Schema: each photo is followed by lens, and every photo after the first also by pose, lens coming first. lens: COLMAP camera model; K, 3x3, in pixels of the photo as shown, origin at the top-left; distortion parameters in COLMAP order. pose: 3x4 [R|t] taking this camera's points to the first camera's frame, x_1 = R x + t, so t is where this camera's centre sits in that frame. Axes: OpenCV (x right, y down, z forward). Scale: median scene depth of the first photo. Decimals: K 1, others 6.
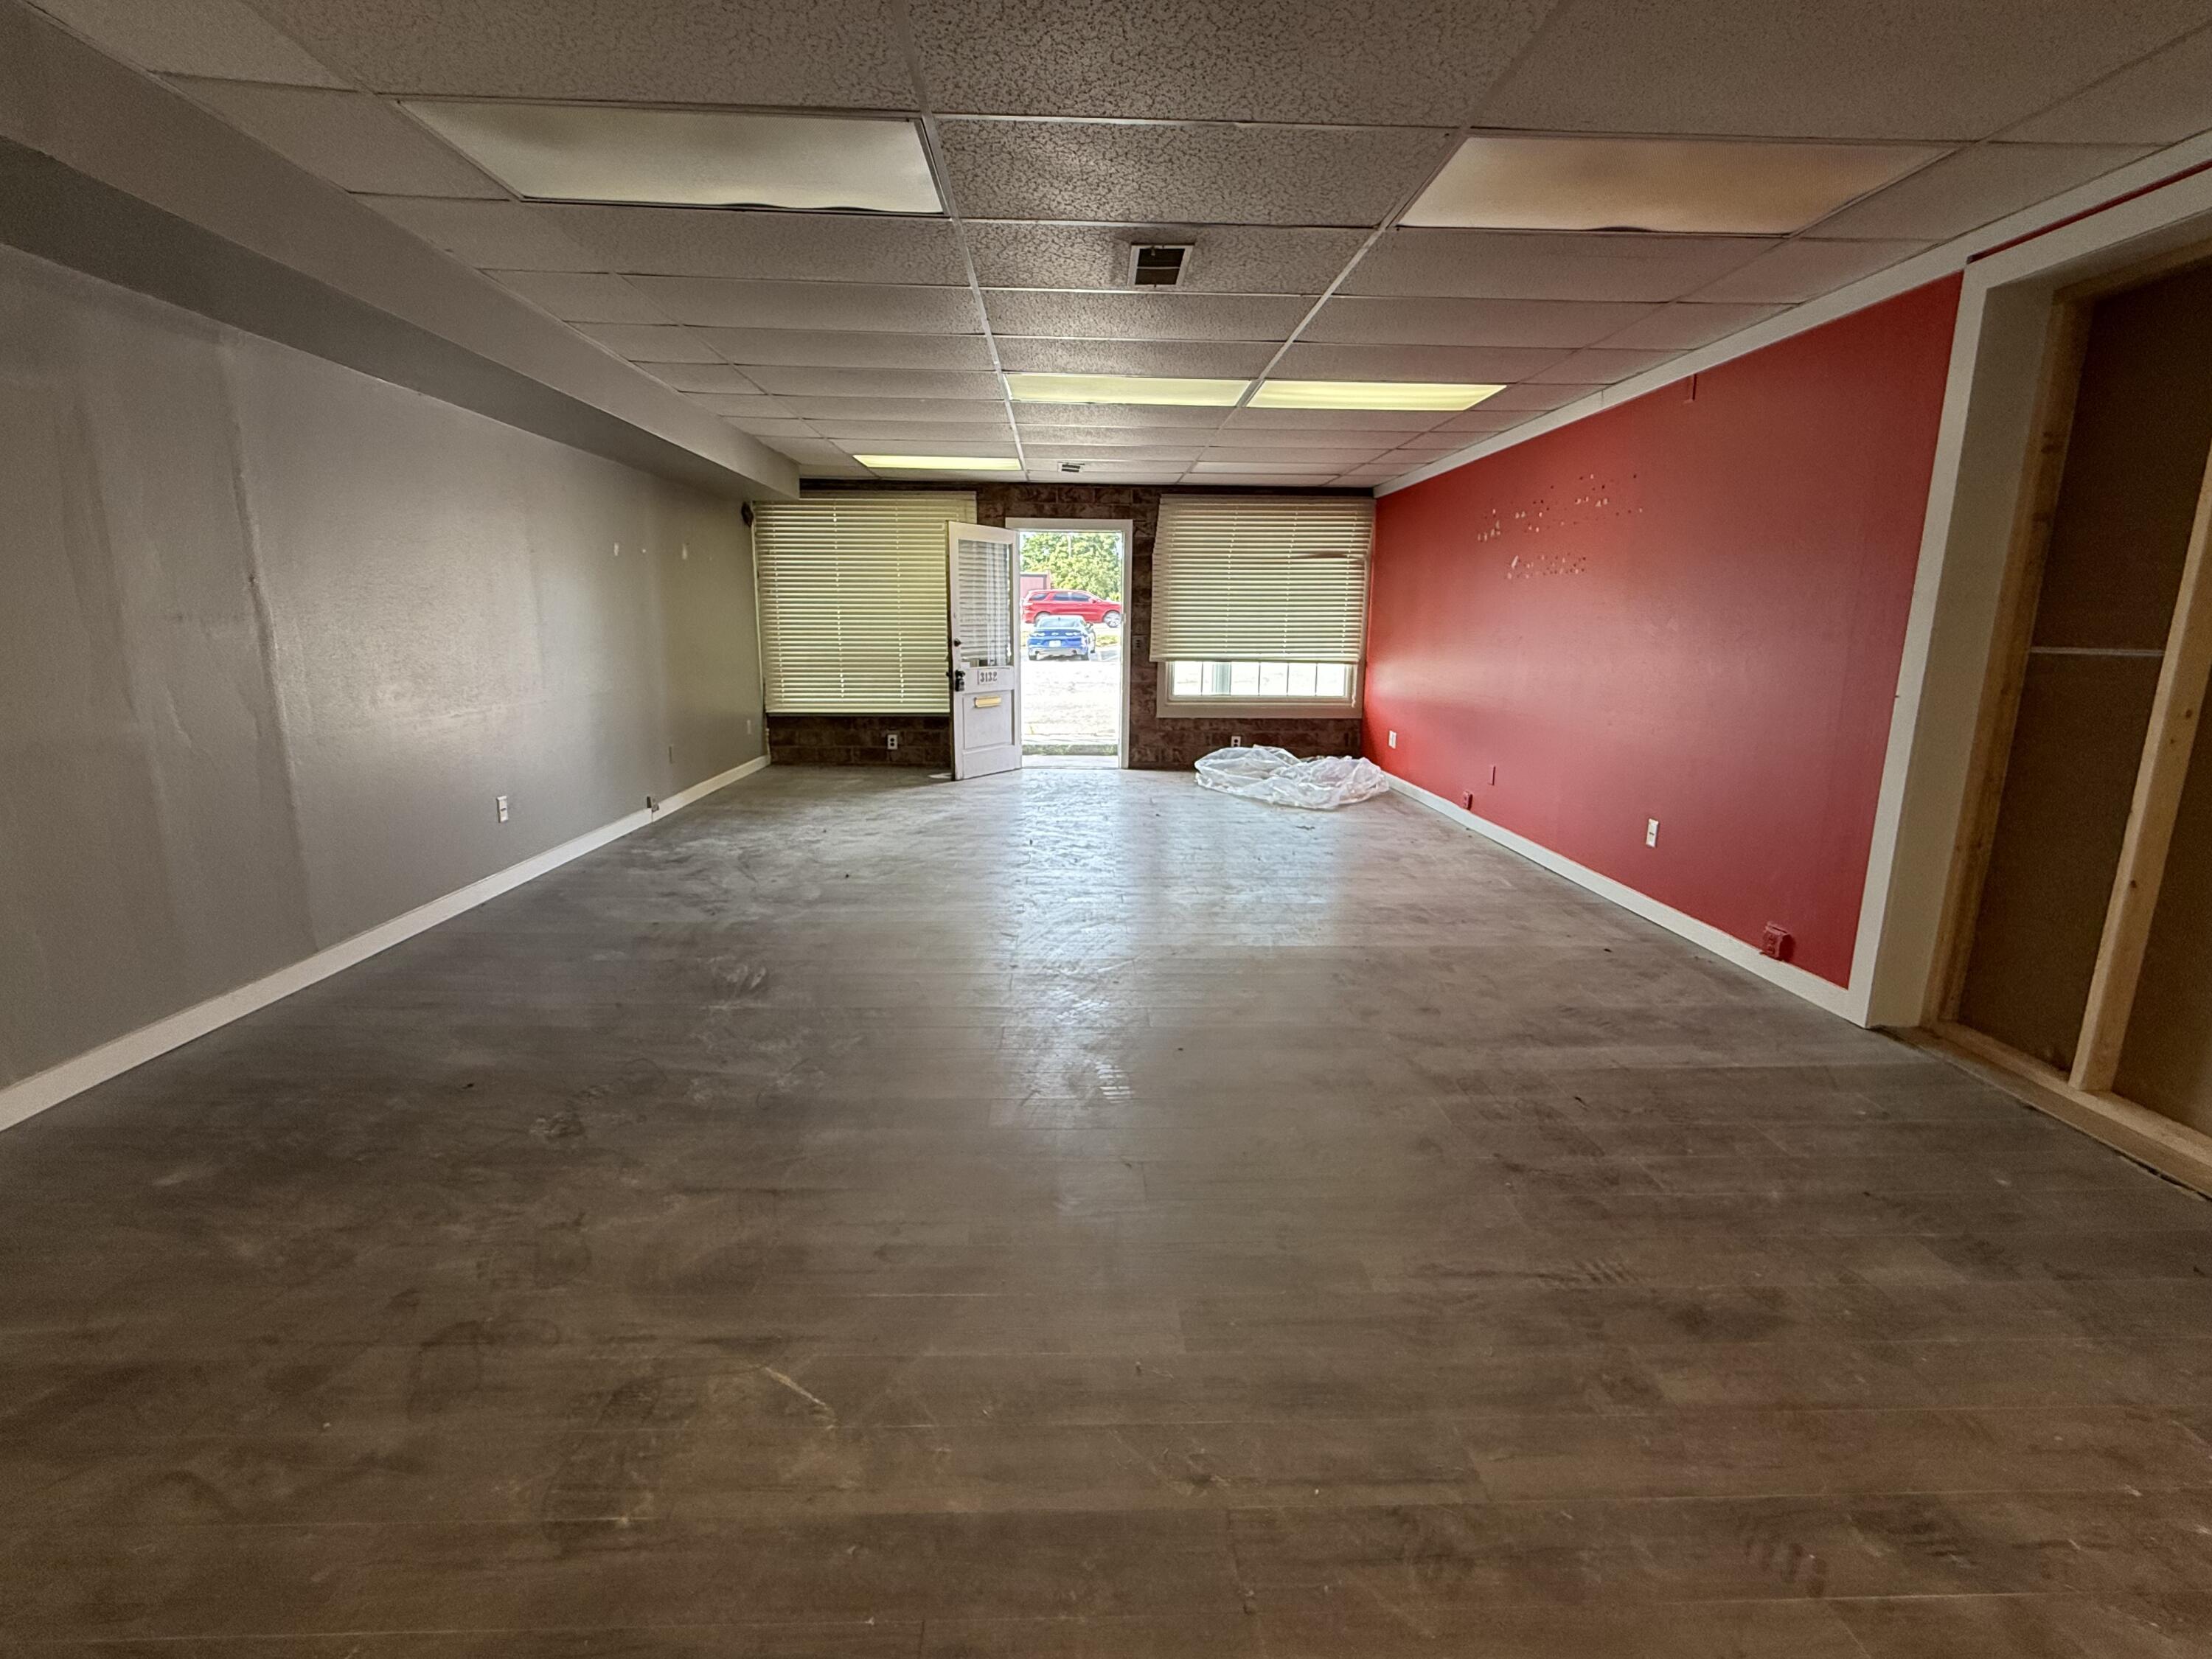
lens RADIAL K [[1001.6, 0, 1106.0], [0, 1001.6, 829.5], [0, 0, 1]] dist [-0.000658, -0.000691]
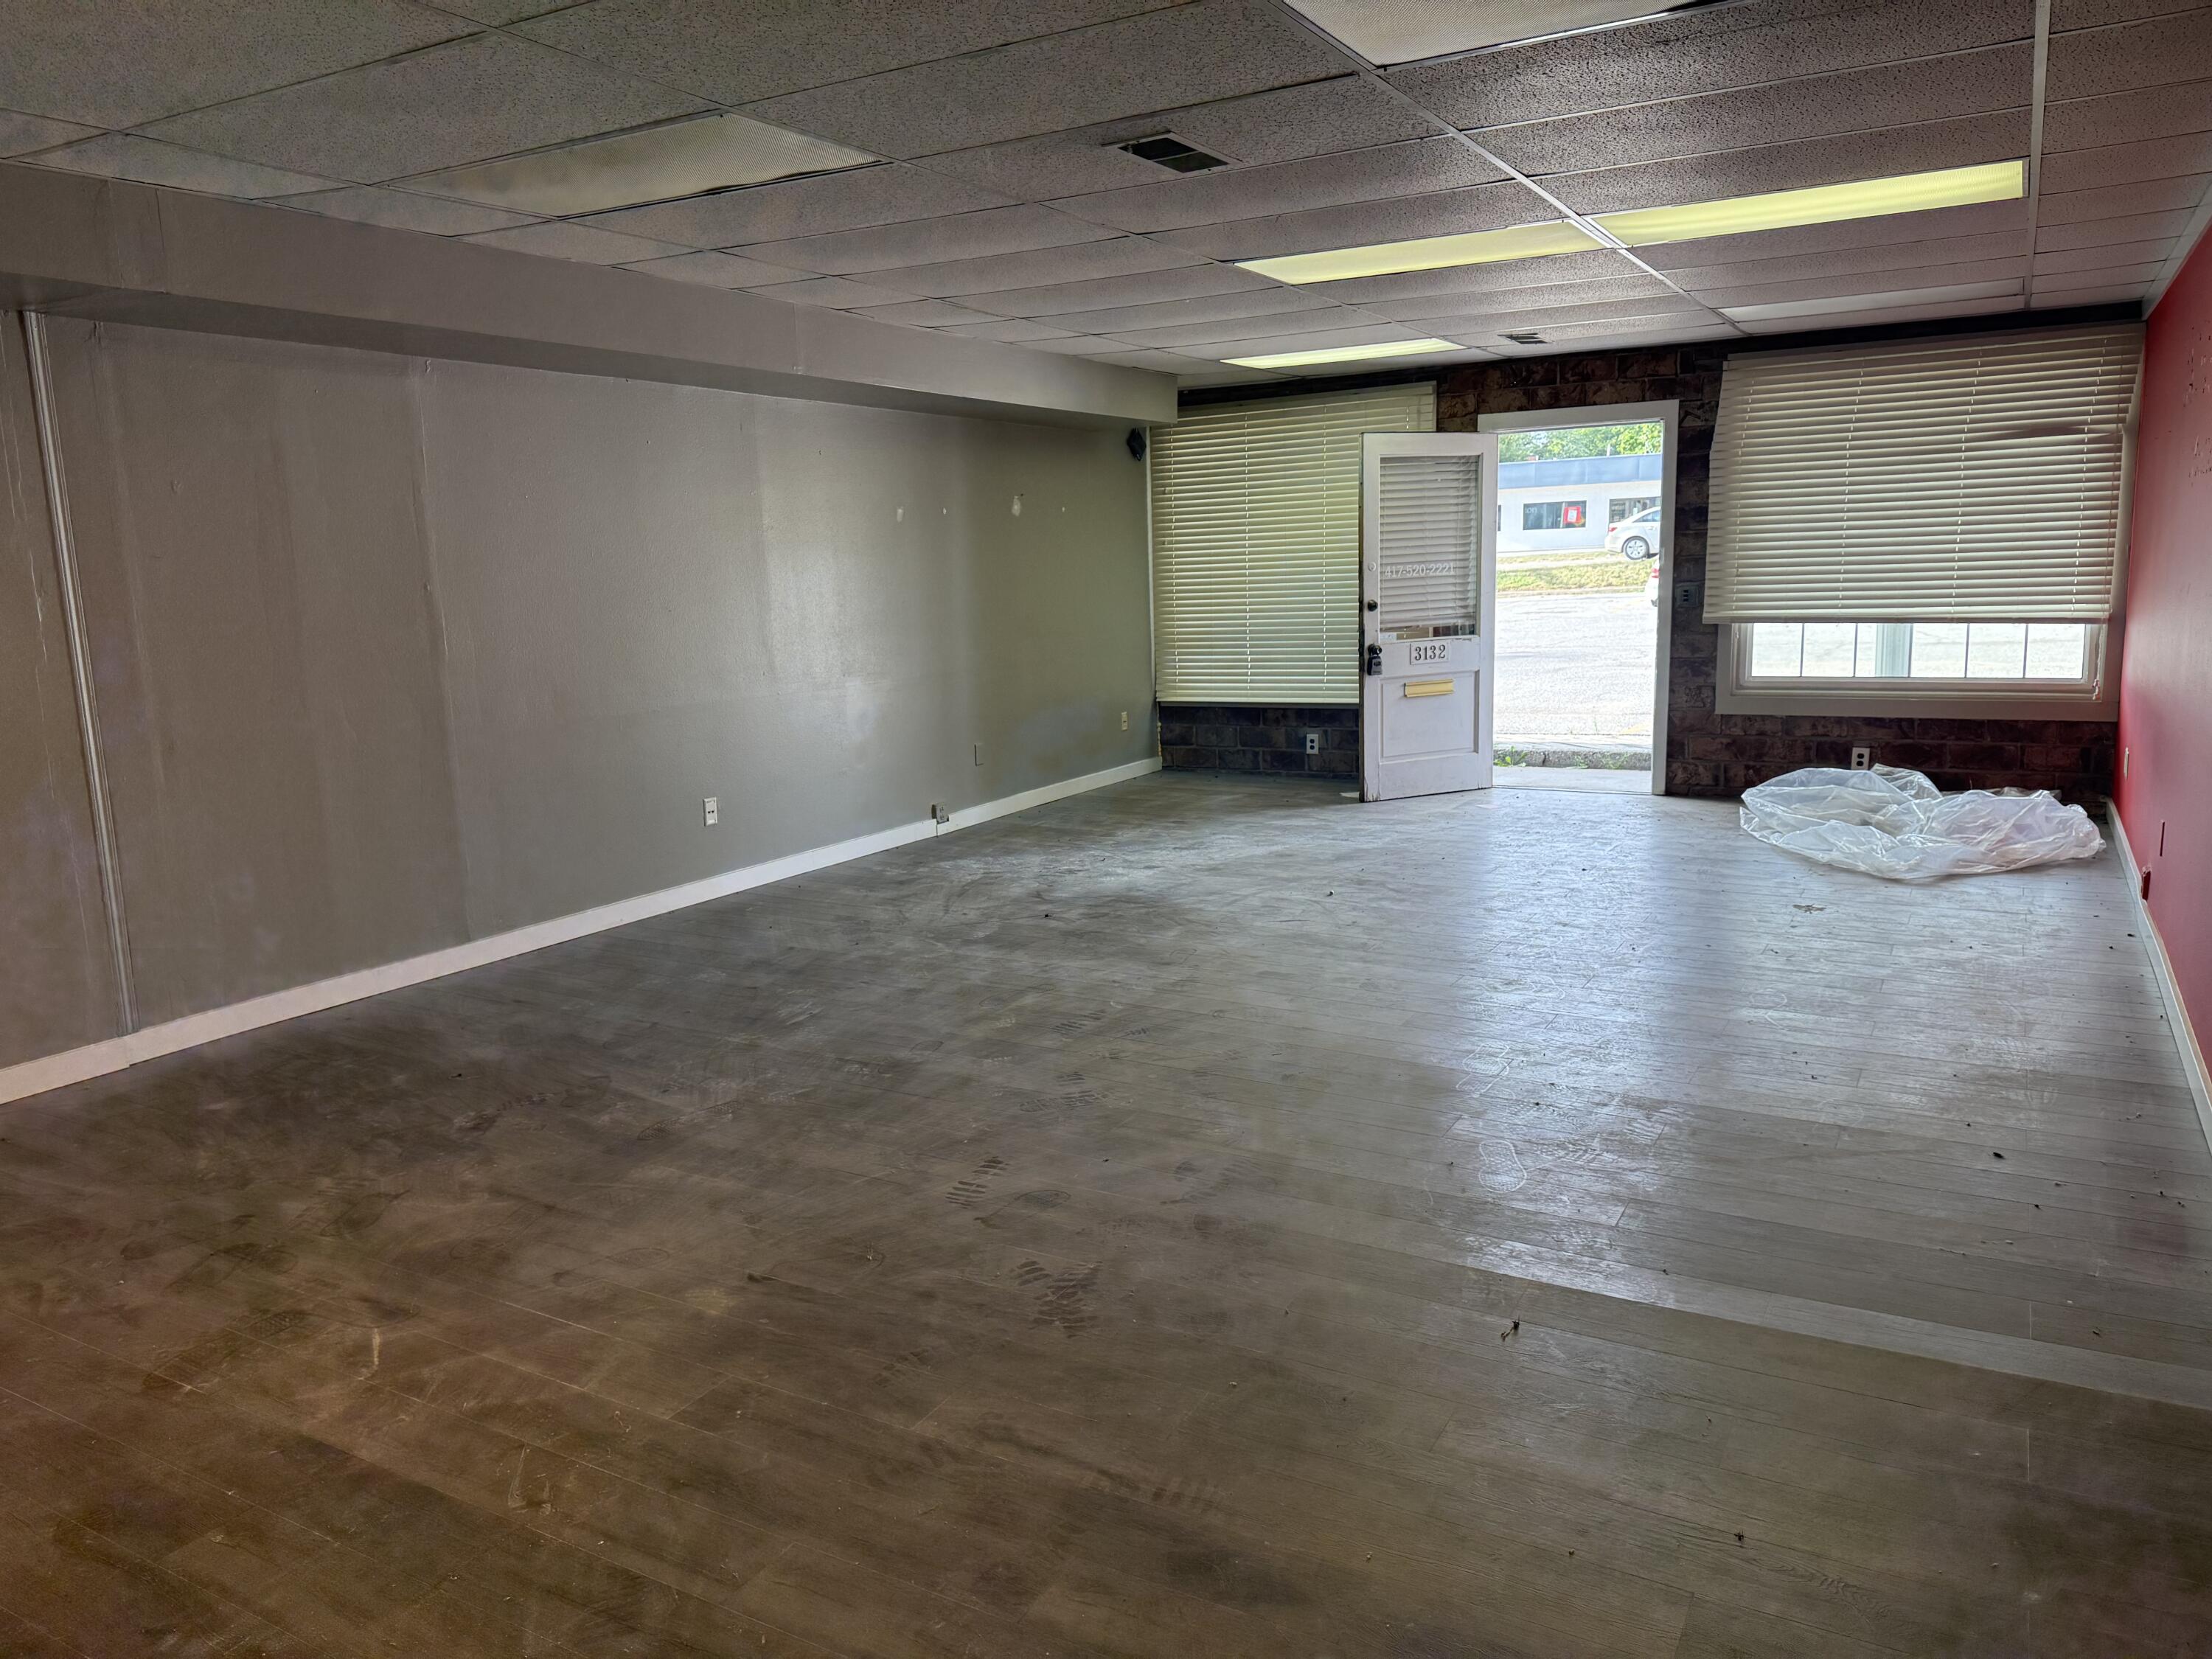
lens RADIAL K [[1549.4, 0, 1095.9], [0, 1549.4, 828.3], [0, 0, 1]] dist [0.077211, -0.103296]
pose [[0.847561, 0.054343, -0.527909, 0.258984], [-0.066983, 0.997742, -0.004833, -0.012477], [0.526454, 0.039457, 0.849287, -0.016244]]
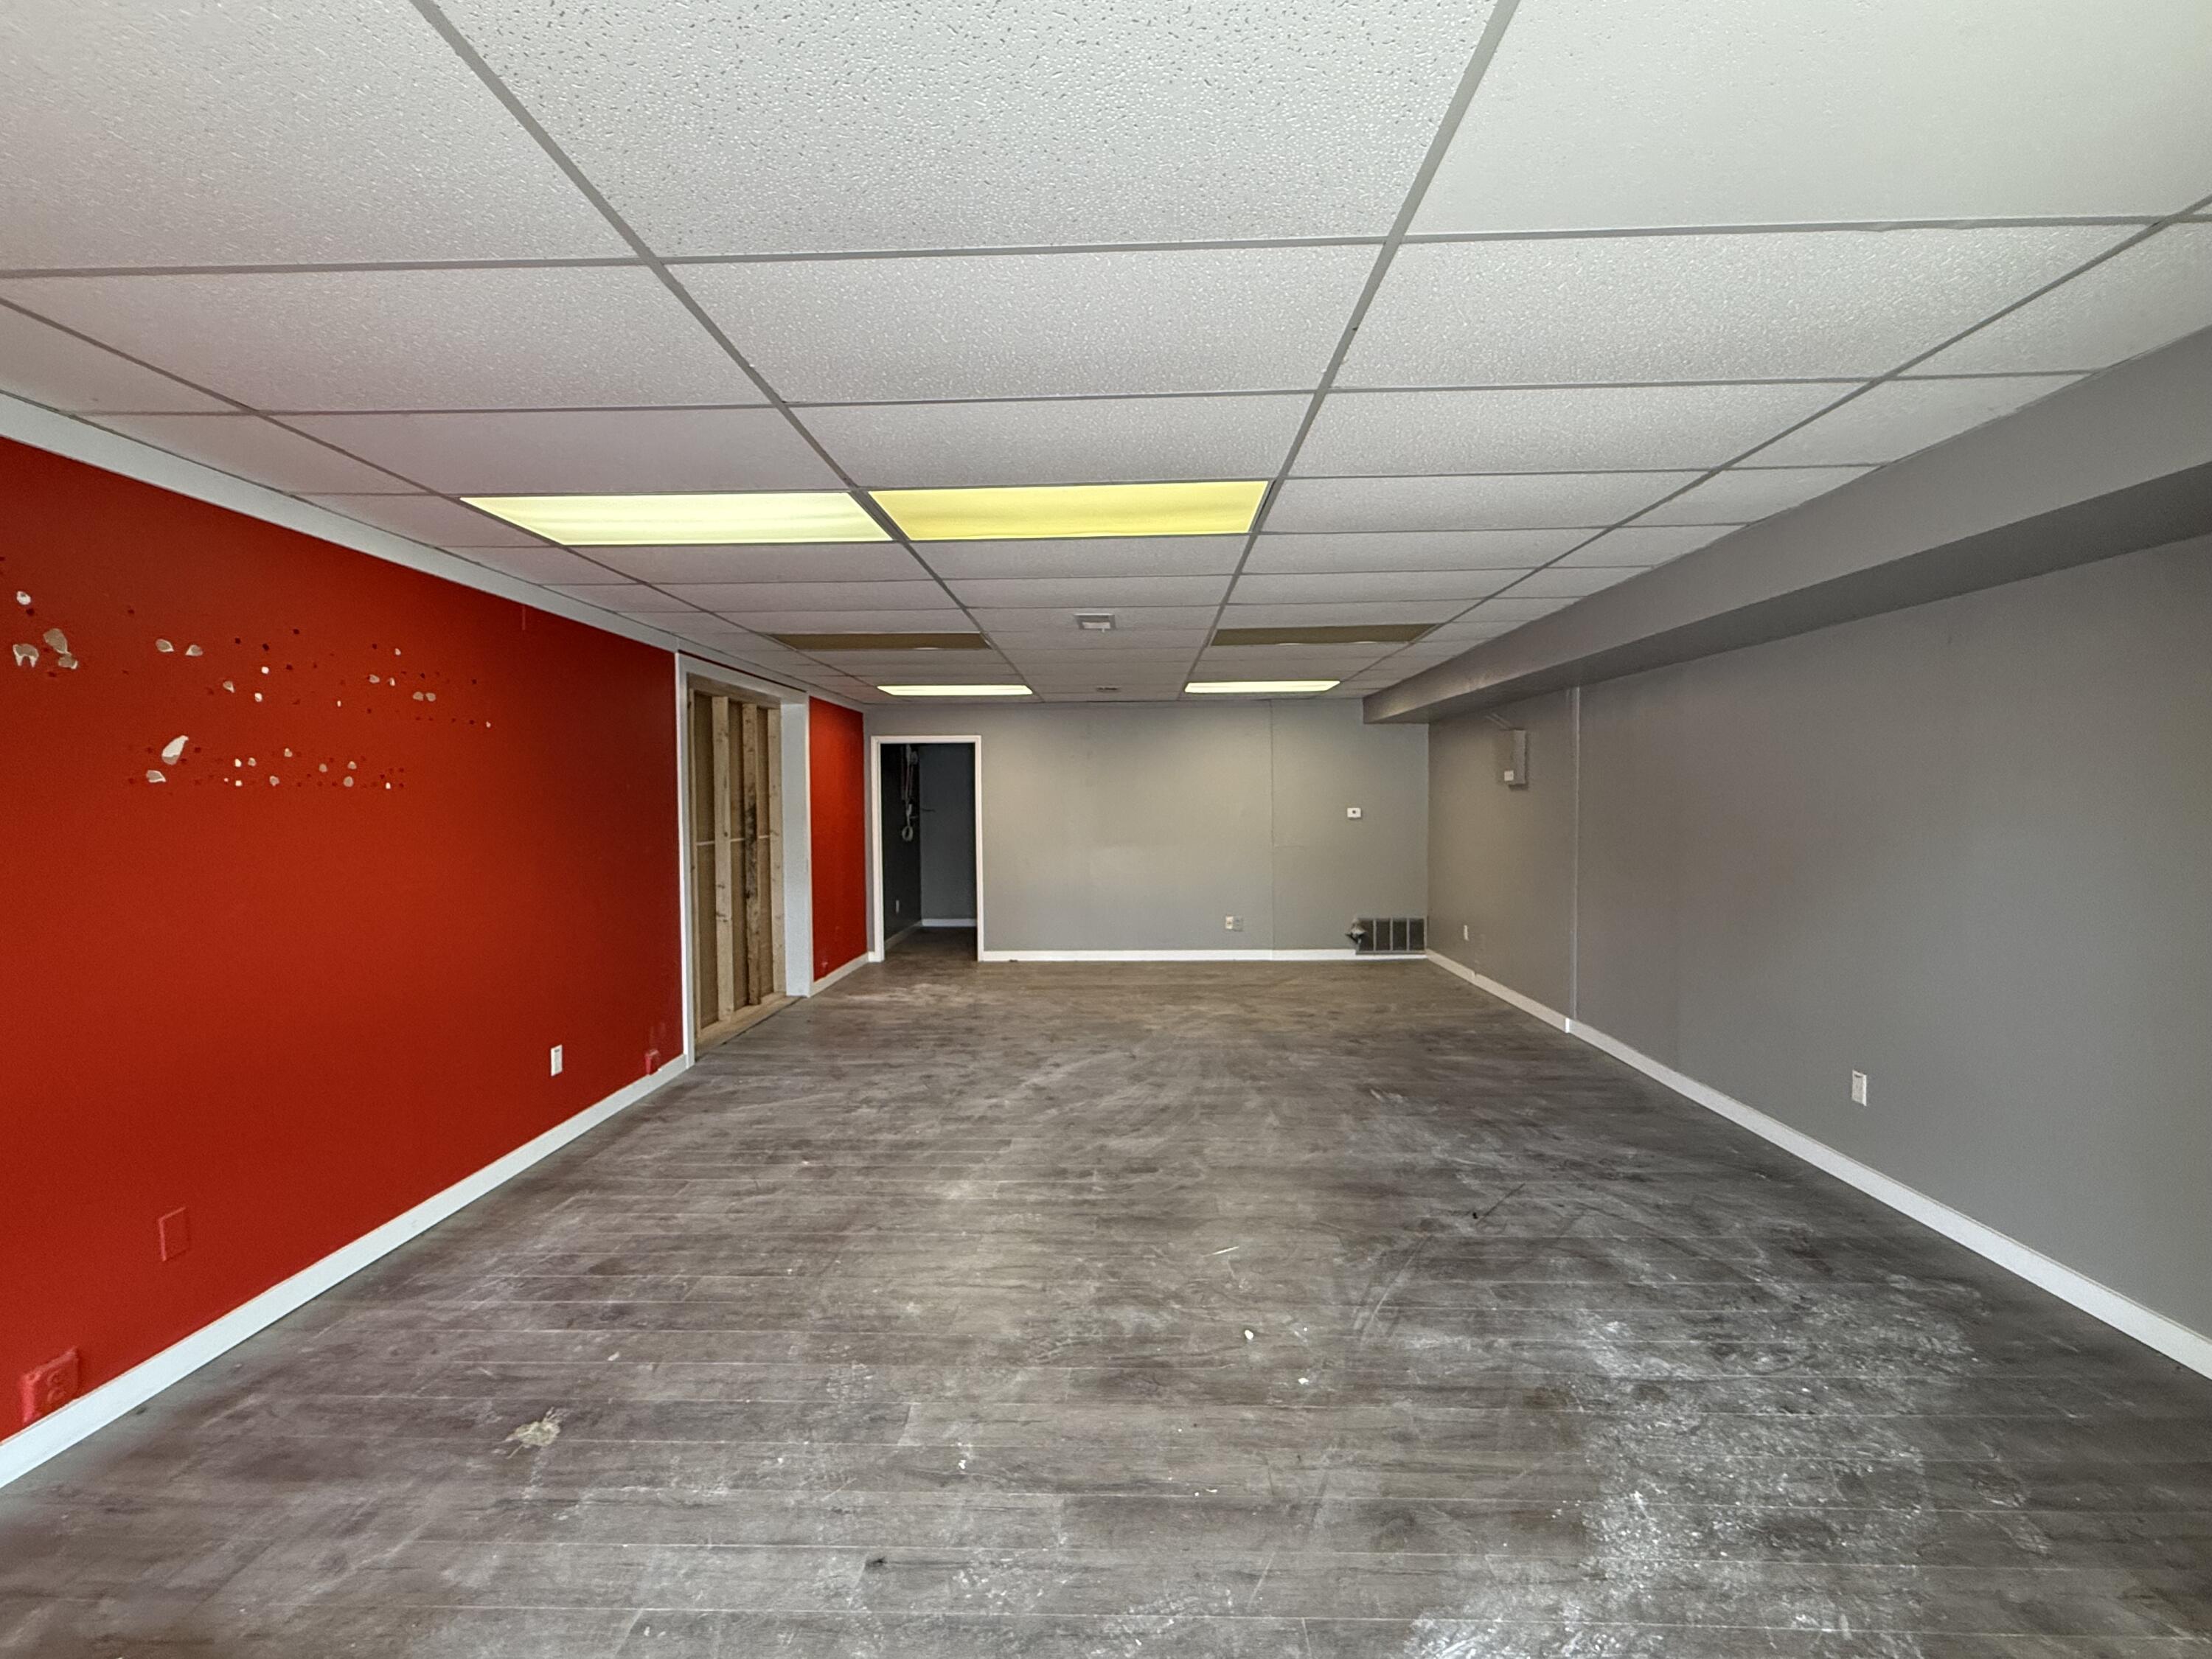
lens RADIAL K [[1001.6, 0, 1106.0], [0, 1001.6, 829.5], [0, 0, 1]] dist [-0.000658, -0.000691]
pose [[-0.998078, -0.005176, 0.061751, -0.024977], [0.009484, 0.972004, 0.234774, -0.237646], [-0.061238, 0.234908, -0.970087, 1.006977]]
